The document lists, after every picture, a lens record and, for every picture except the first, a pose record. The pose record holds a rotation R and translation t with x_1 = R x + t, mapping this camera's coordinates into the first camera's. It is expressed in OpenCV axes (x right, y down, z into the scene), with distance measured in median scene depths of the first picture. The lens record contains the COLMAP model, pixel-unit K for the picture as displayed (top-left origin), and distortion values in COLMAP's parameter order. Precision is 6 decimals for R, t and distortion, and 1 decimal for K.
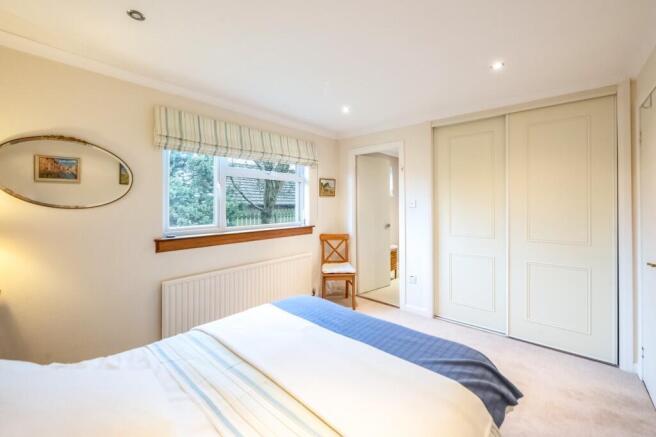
lens RADIAL K [[268.8, 0, 328.4], [0, 268.8, 212.2], [0, 0, 1]] dist [-0.000161, -0.000087]
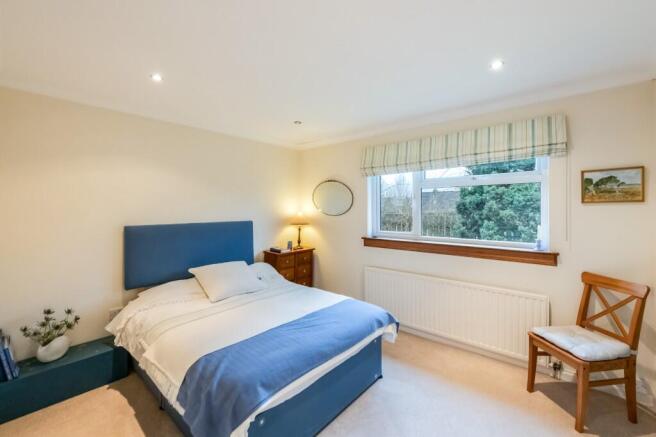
lens RADIAL K [[268.8, 0, 328.4], [0, 268.8, 212.2], [0, 0, 1]] dist [-0.000161, -0.000087]
pose [[0.026719, 0.004366, -0.999633, 0.526567], [-0.040343, 0.999180, 0.003286, -0.021753], [0.998829, 0.040240, 0.026873, 0.473754]]
